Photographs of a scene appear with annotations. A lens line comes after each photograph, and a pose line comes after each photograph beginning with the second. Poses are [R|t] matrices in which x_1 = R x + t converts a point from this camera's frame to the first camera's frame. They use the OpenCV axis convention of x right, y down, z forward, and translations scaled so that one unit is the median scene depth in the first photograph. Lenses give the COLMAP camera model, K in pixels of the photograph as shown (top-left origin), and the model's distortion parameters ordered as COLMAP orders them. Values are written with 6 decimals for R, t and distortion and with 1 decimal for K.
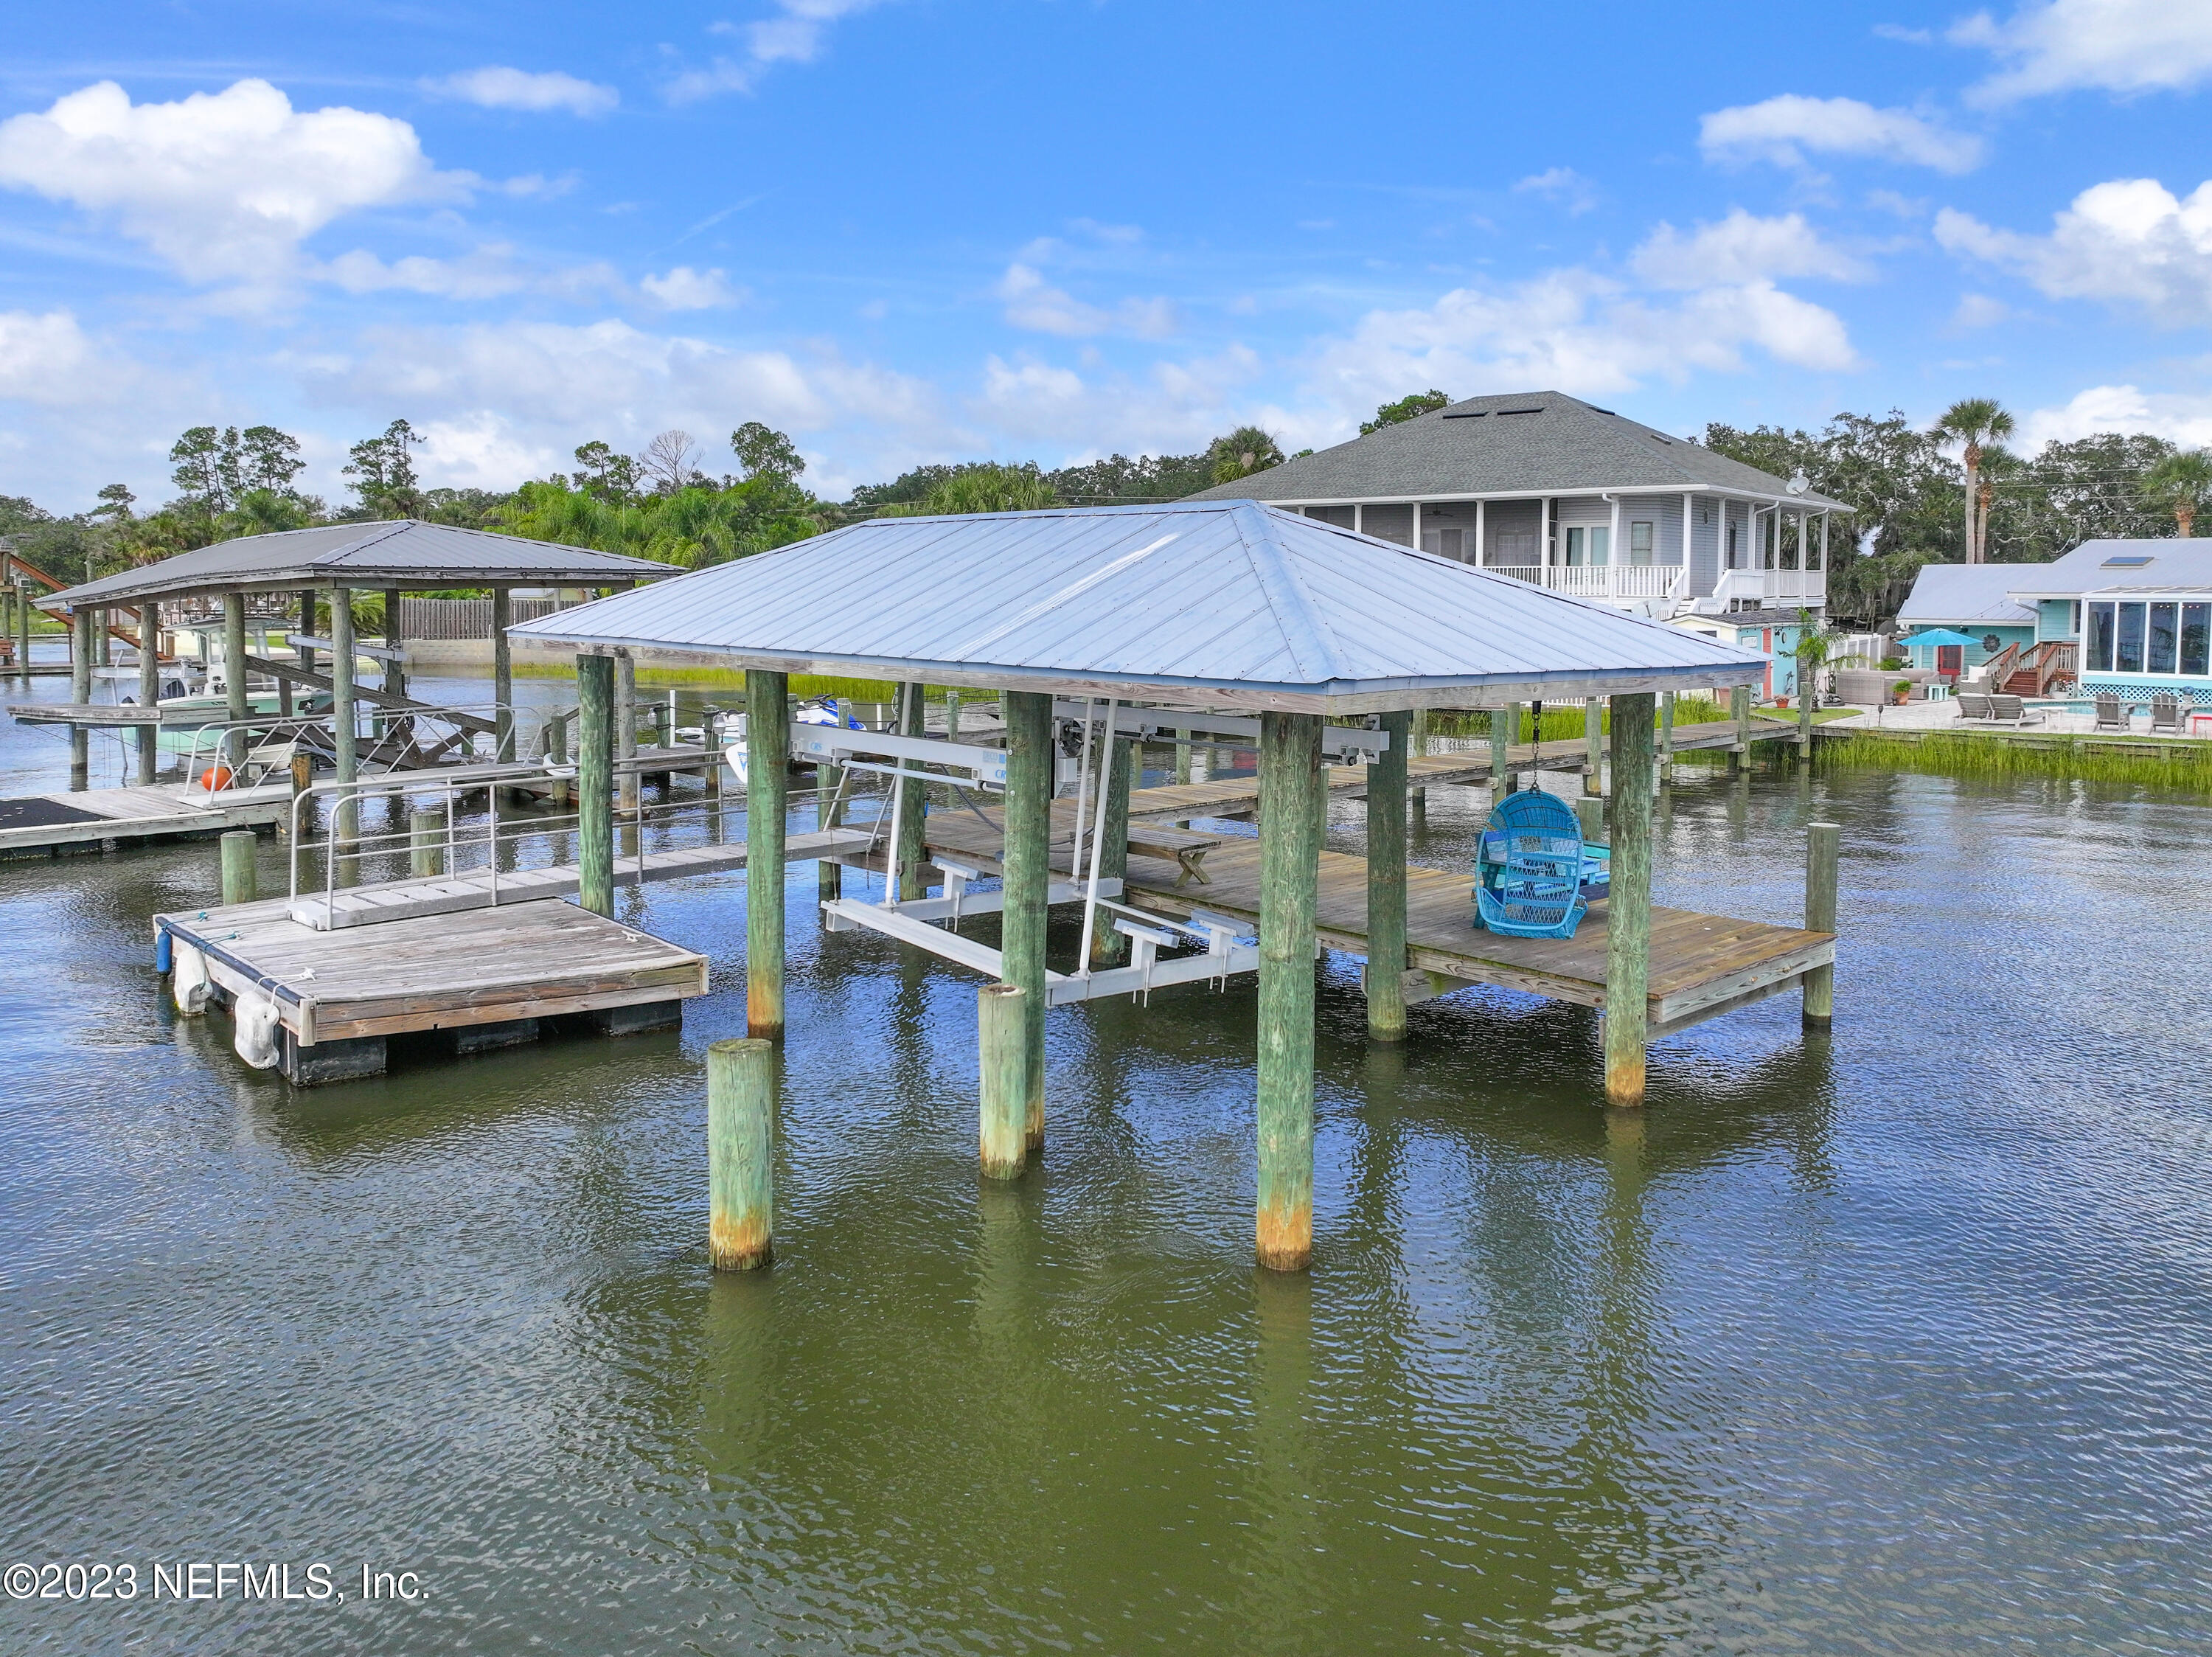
lens RADIAL K [[1634.9, 0, 1100.1], [0, 1634.9, 688.2], [0, 0, 1]] dist [0.007503, 0.005784]
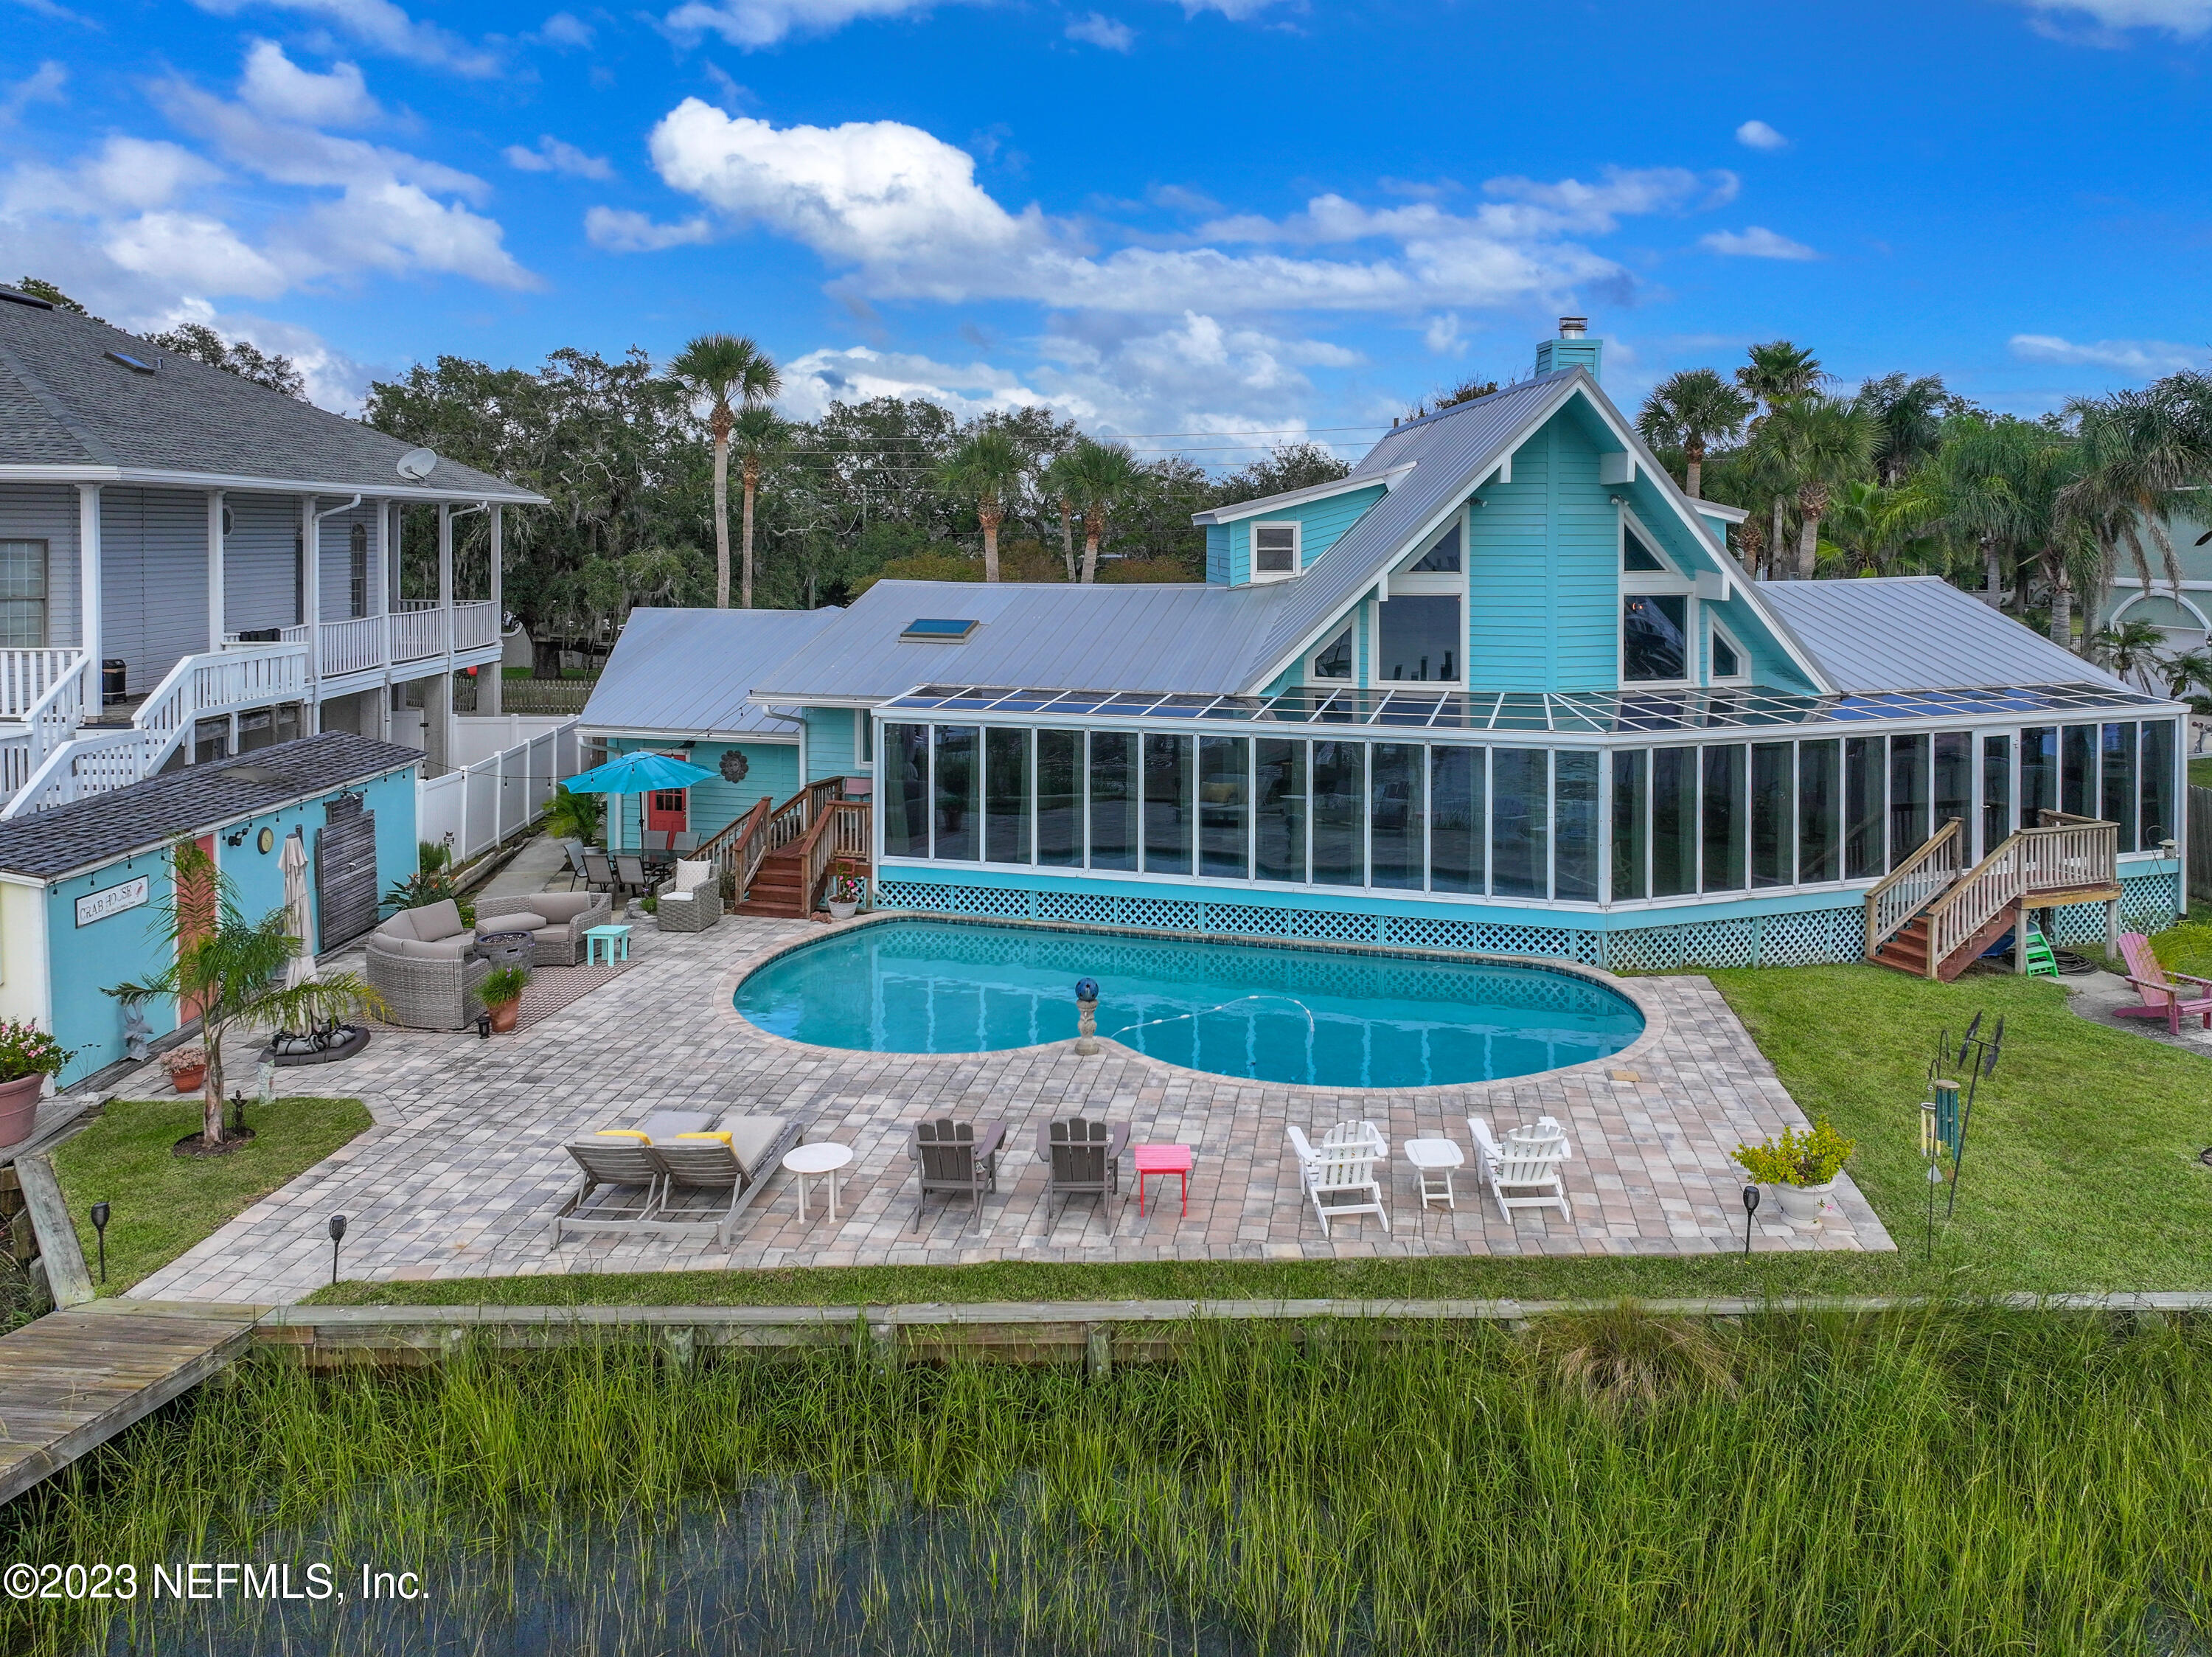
lens RADIAL K [[1624.6, 0, 1111.3], [0, 1624.6, 585.7], [0, 0, 1]] dist [0.007761, -0.001011]
pose [[0.774081, -0.023097, 0.632665, 0.240798], [0.039705, 0.999138, -0.012104, -0.061834], [-0.631840, 0.034490, 0.774331, 0.399992]]
